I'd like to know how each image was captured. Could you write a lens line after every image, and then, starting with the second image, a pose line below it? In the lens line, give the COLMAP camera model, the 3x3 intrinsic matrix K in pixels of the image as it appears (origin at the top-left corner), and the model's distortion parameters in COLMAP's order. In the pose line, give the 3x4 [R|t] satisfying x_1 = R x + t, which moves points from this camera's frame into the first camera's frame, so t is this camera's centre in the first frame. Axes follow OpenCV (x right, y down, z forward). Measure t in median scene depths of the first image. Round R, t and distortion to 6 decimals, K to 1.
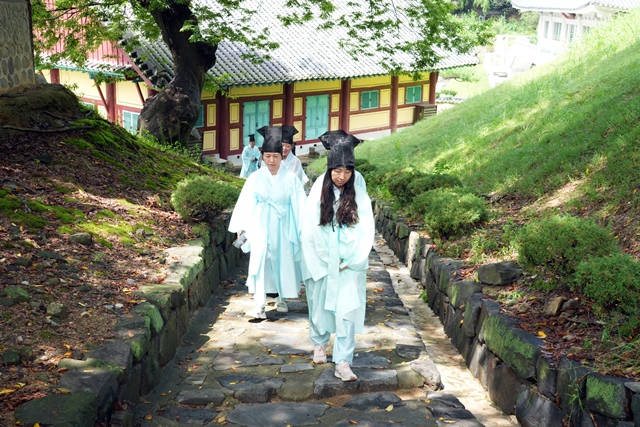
lens RADIAL K [[811.7, 0, 320.4], [0, 811.7, 214.5], [0, 0, 1]] dist [0.009939, 0.000000]
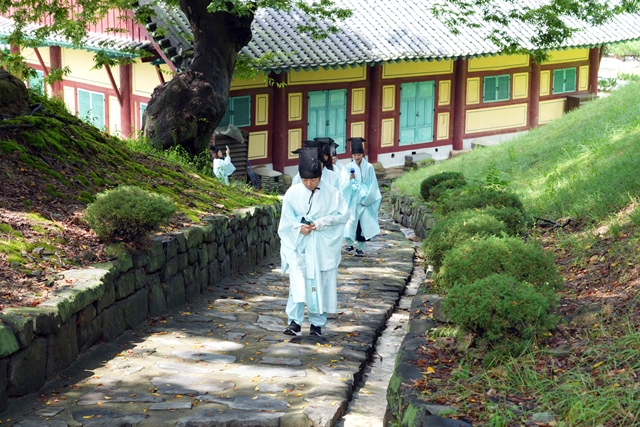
lens RADIAL K [[1210.9, 0, 321.9], [0, 1210.9, 209.4], [0, 0, 1]] dist [-0.000908, 0.000000]
pose [[0.992118, 0.014469, -0.124467, 0.067259], [-0.019302, 0.999102, -0.037707, 0.006083], [0.123809, 0.039813, 0.991507, -0.061510]]
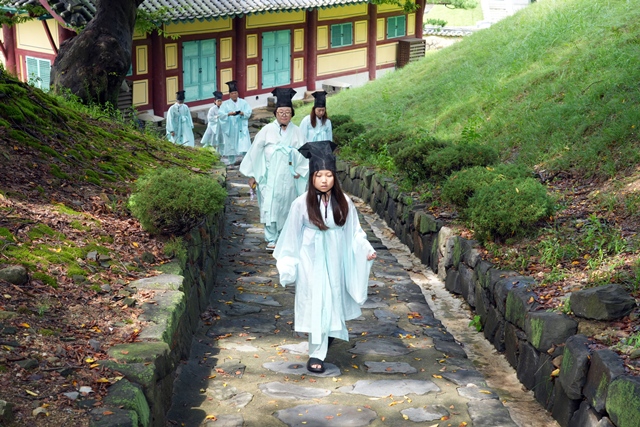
lens RADIAL K [[1007.8, 0, 321.9], [0, 1007.8, 198.3], [0, 0, 1]] dist [0.006966, 0.000000]
pose [[0.998323, -0.026593, 0.051429, -0.020031], [0.025287, 0.999345, 0.025880, -0.014003], [-0.052083, -0.024536, 0.998341, 0.034870]]
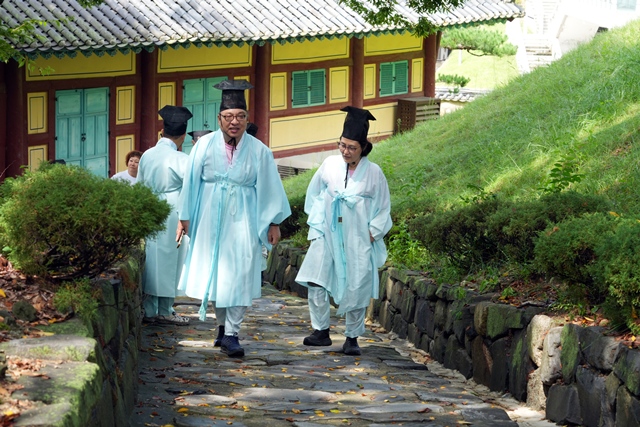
lens RADIAL K [[1572.5, 0, 323.7], [0, 1572.5, 210.1], [0, 0, 1]] dist [-0.036231, 0.000000]
pose [[0.995533, -0.016838, 0.092897, -0.031844], [0.024121, 0.996674, -0.077834, 0.011993], [-0.091278, 0.079727, 0.992629, 0.084696]]
